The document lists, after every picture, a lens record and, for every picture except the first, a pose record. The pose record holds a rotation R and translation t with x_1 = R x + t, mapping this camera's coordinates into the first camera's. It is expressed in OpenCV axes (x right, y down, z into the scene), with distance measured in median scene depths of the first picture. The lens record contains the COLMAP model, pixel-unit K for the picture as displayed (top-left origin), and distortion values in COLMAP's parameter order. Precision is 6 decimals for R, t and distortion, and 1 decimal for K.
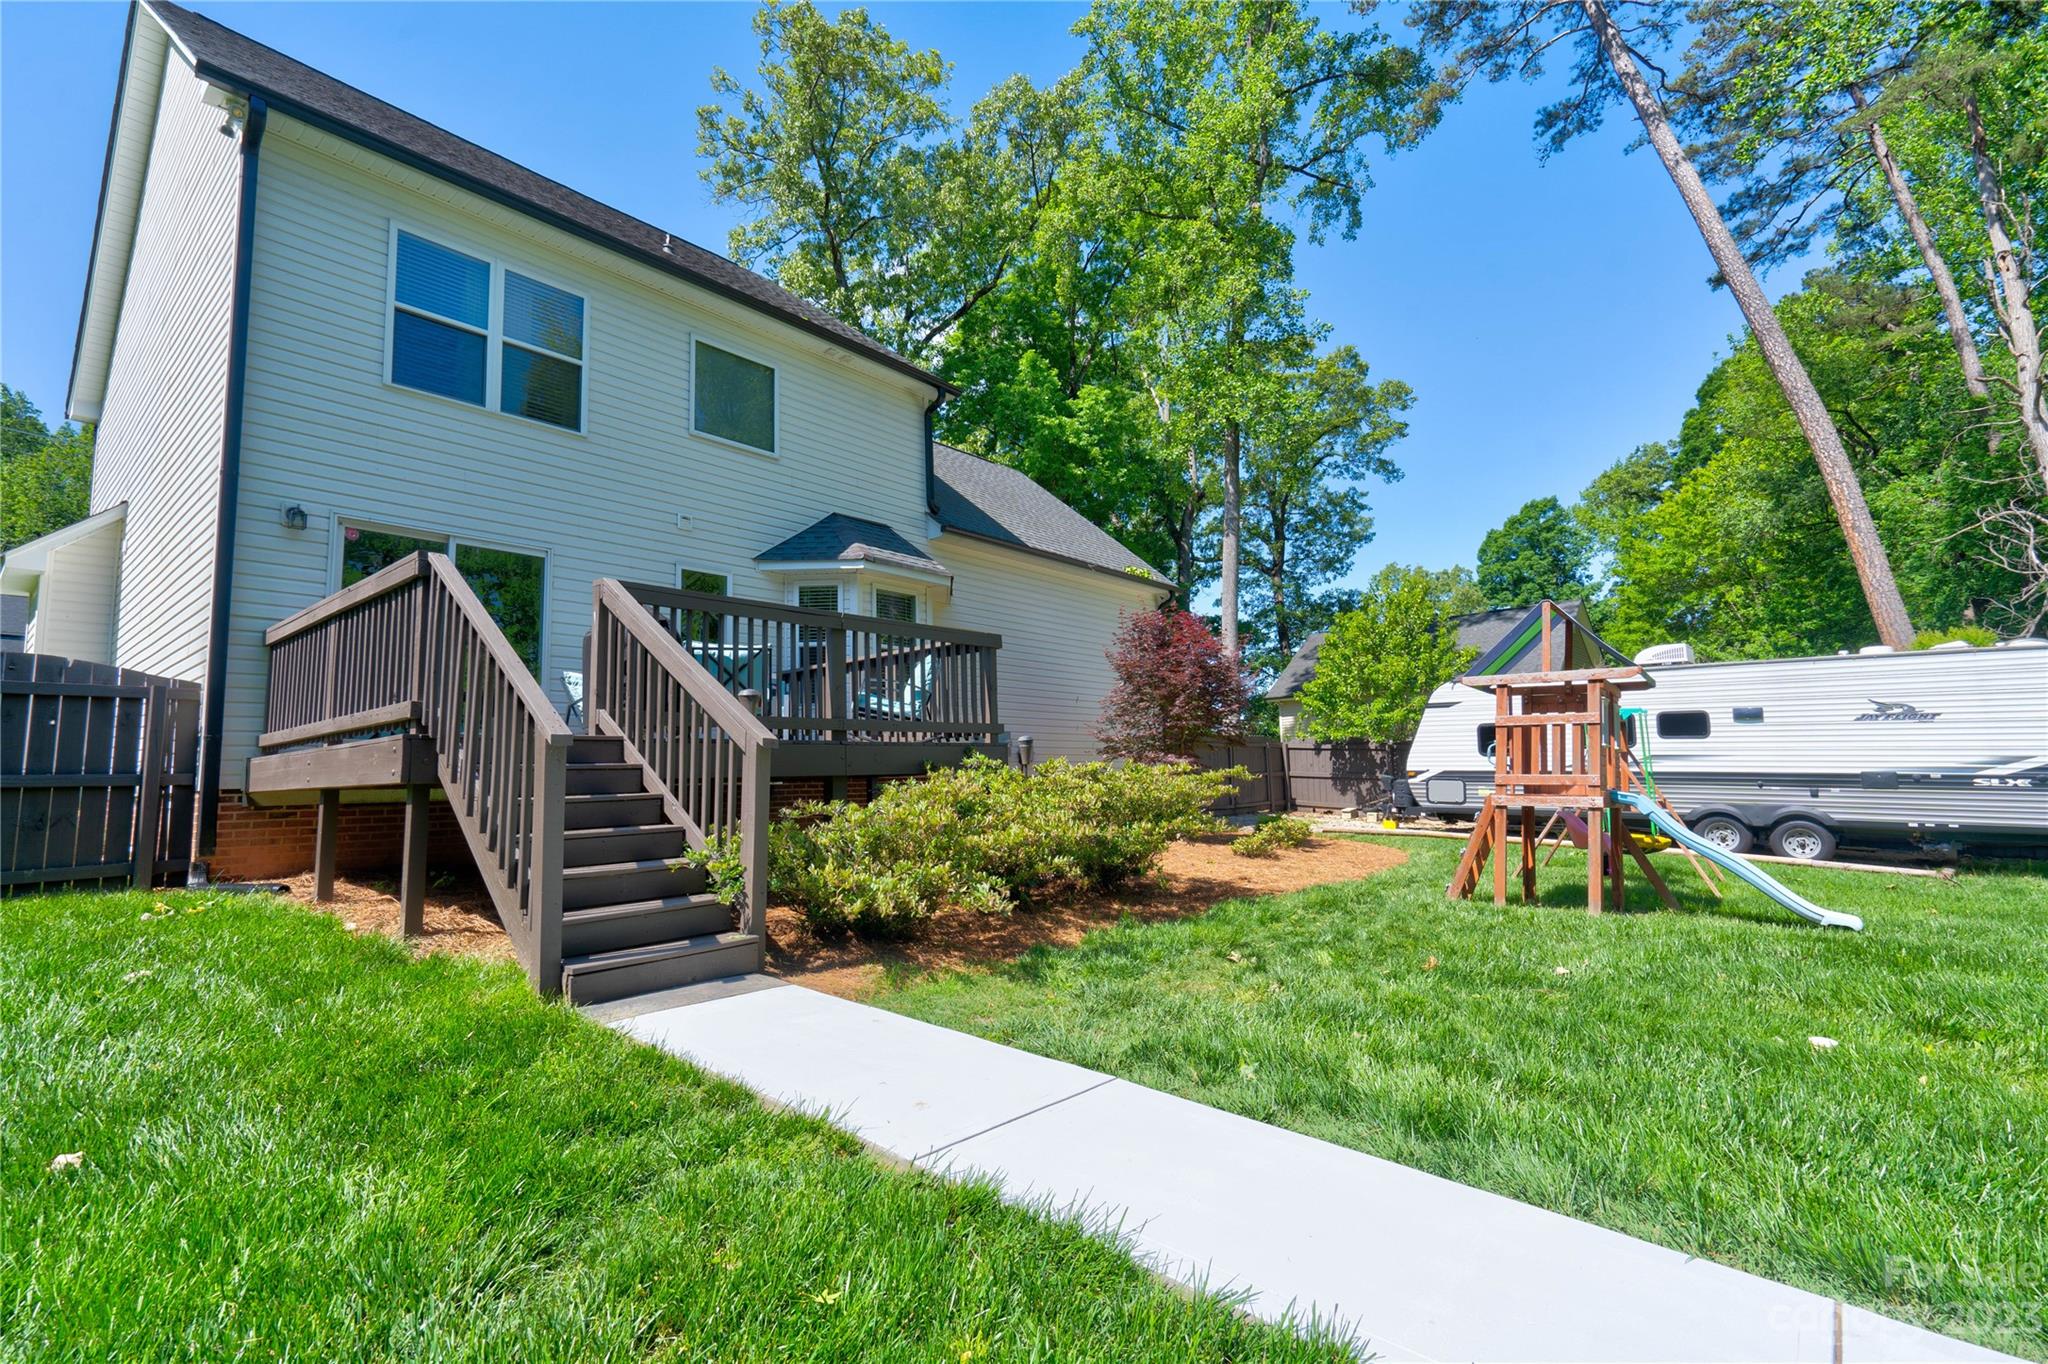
lens RADIAL K [[932.3, 0, 1021.2], [0, 932.3, 674.7], [0, 0, 1]] dist [0.002670, 0.000902]
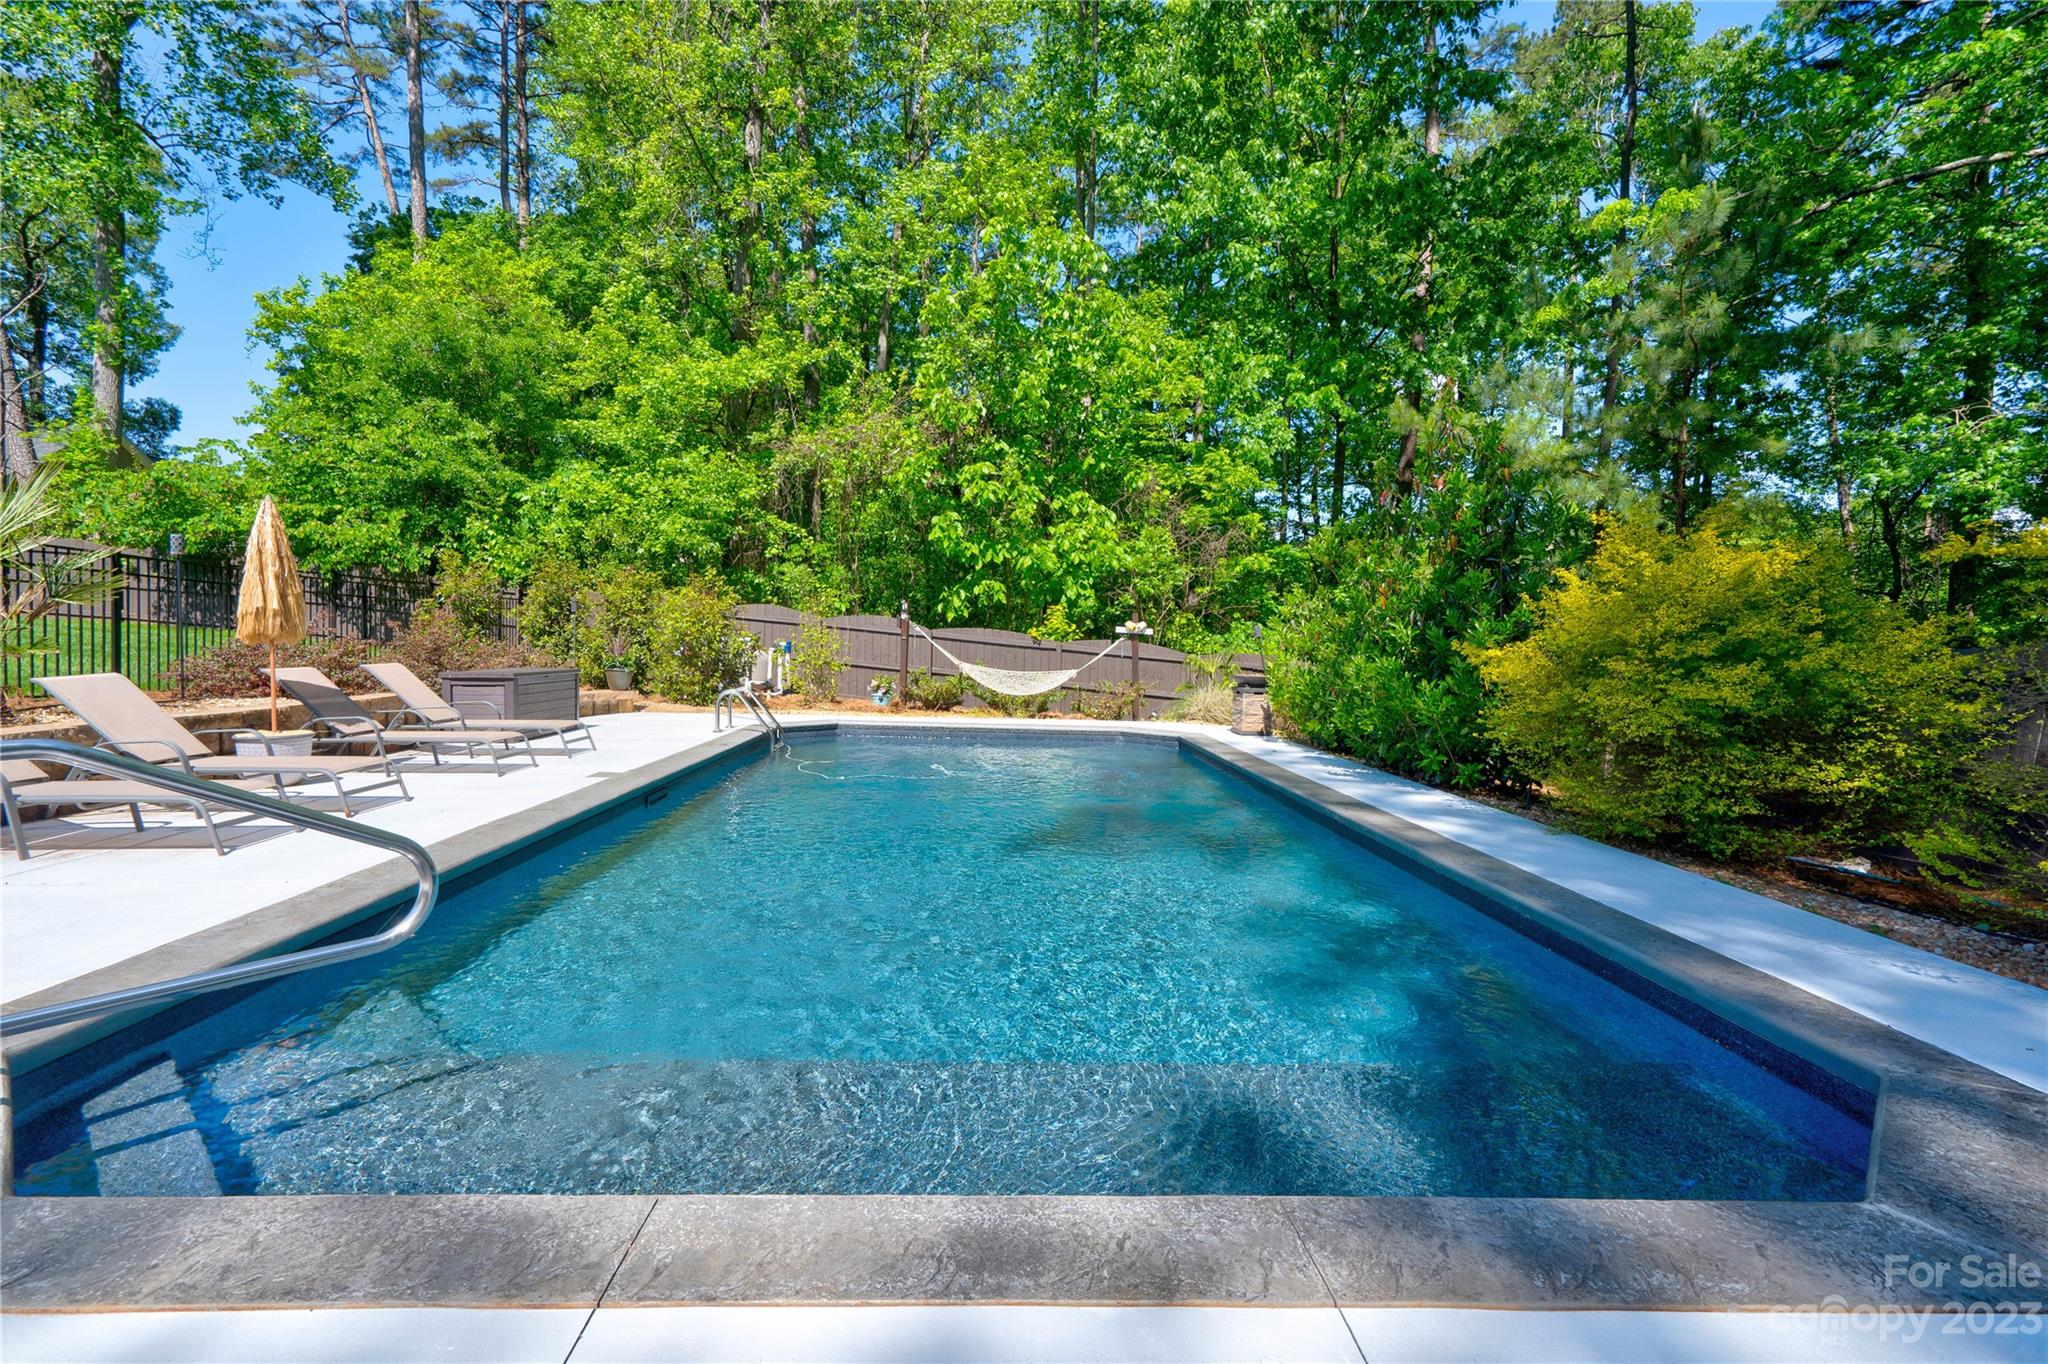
lens RADIAL K [[957.3, 0, 1013.4], [0, 957.3, 644.0], [0, 0, 1]] dist [0.027312, 0.000519]
pose [[0.739983, 0.035545, 0.671686, 1.738976], [-0.113399, 0.990901, 0.072492, -0.089004], [-0.662998, -0.129812, 0.737281, -1.693634]]
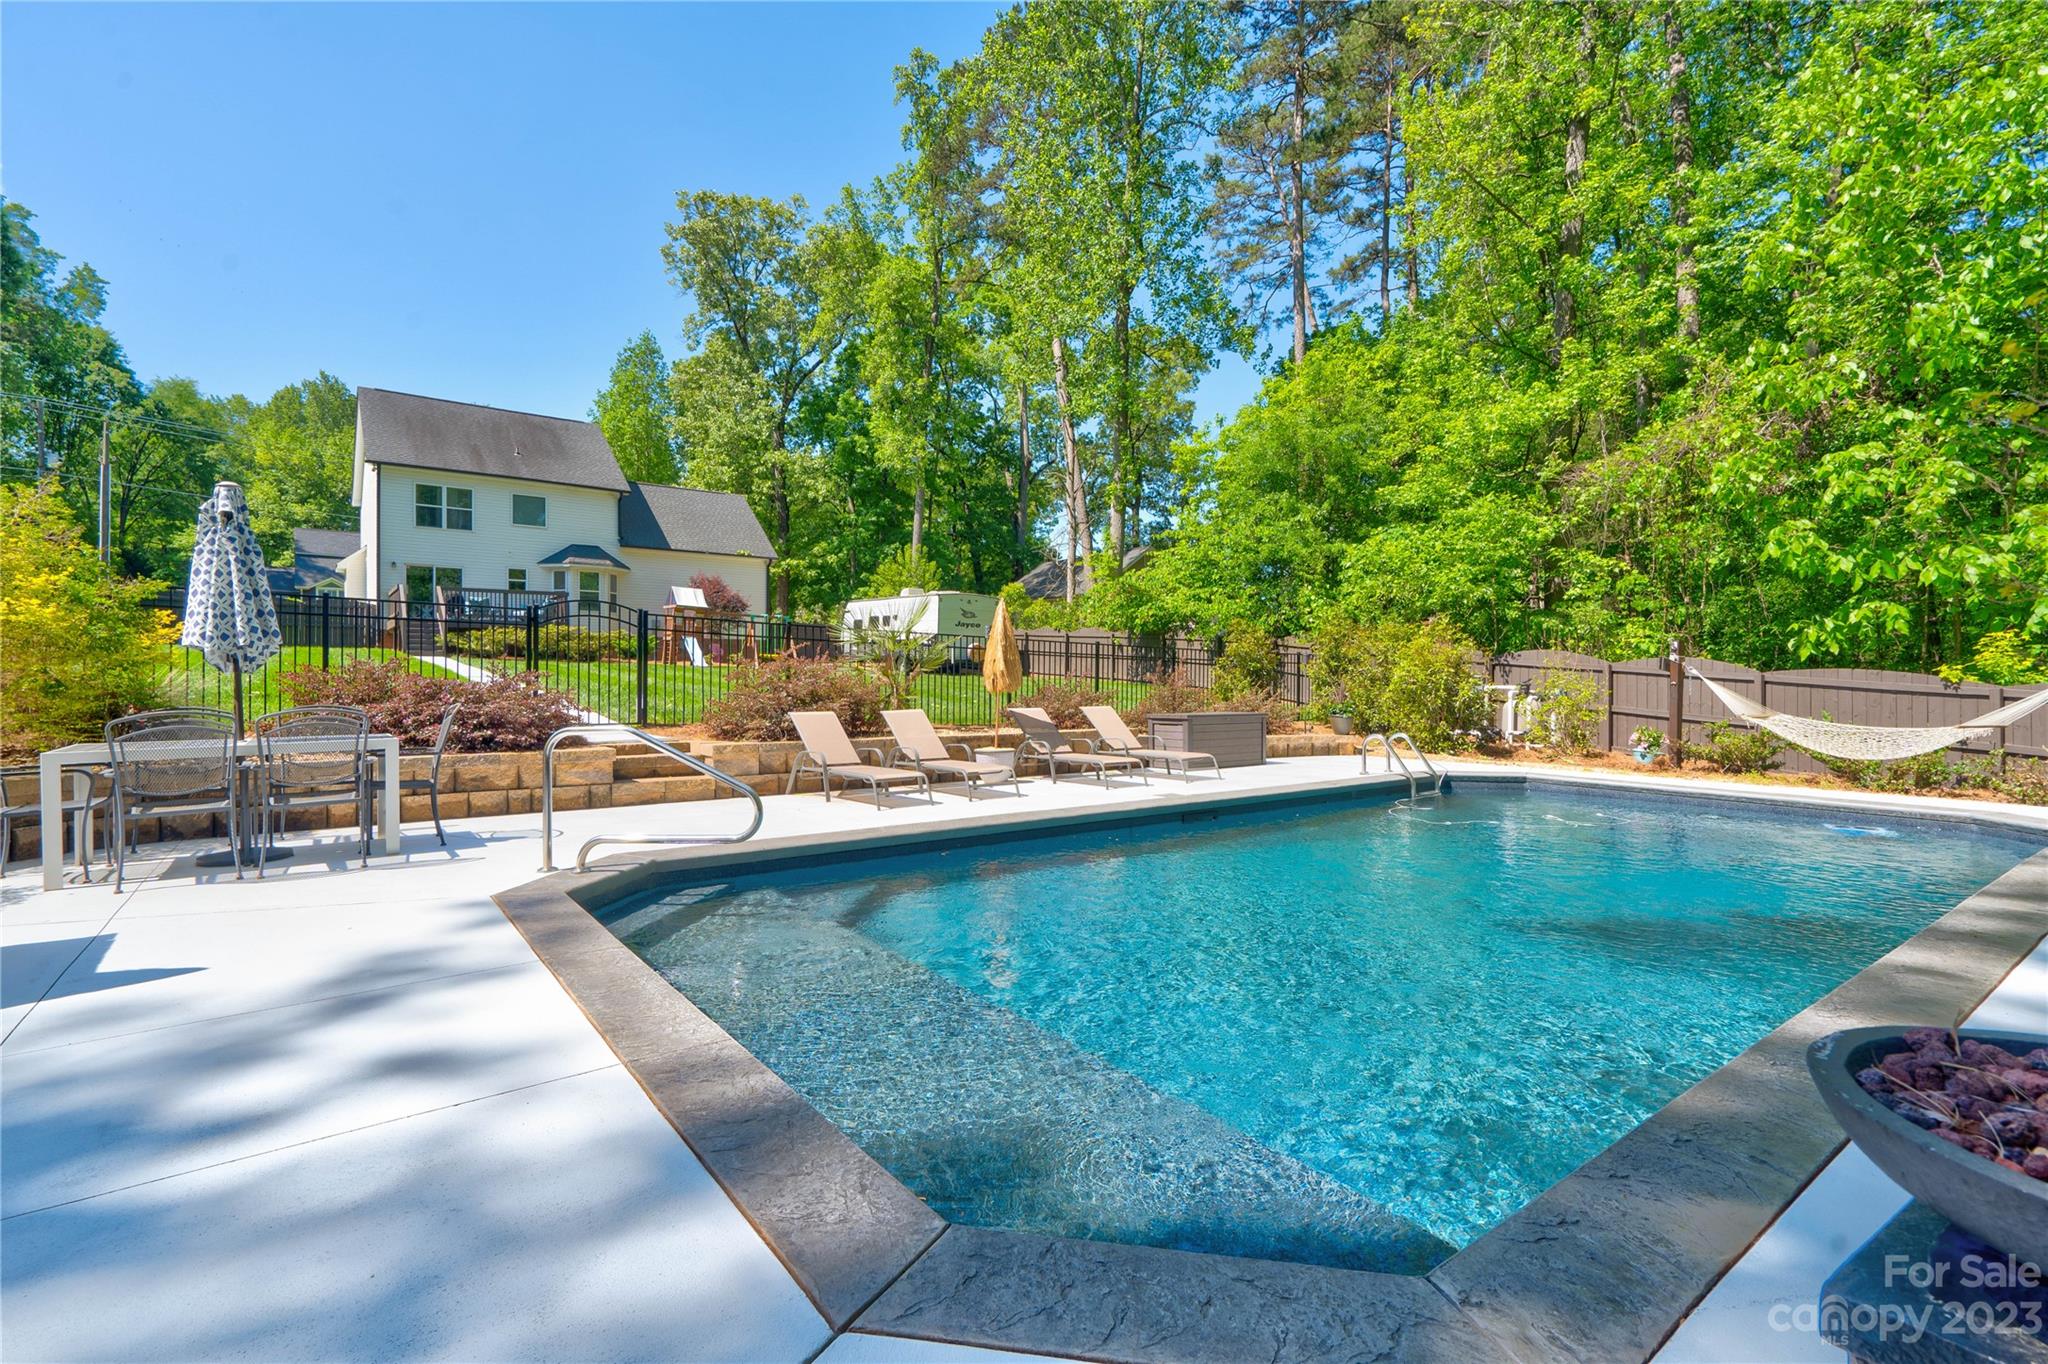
lens RADIAL K [[932.3, 0, 1021.2], [0, 932.3, 674.7], [0, 0, 1]] dist [0.002670, 0.000902]
pose [[0.979069, 0.027072, -0.201720, 2.038850], [-0.004758, 0.993888, 0.110292, -0.111380], [0.203473, -0.107023, 0.973214, -1.830913]]
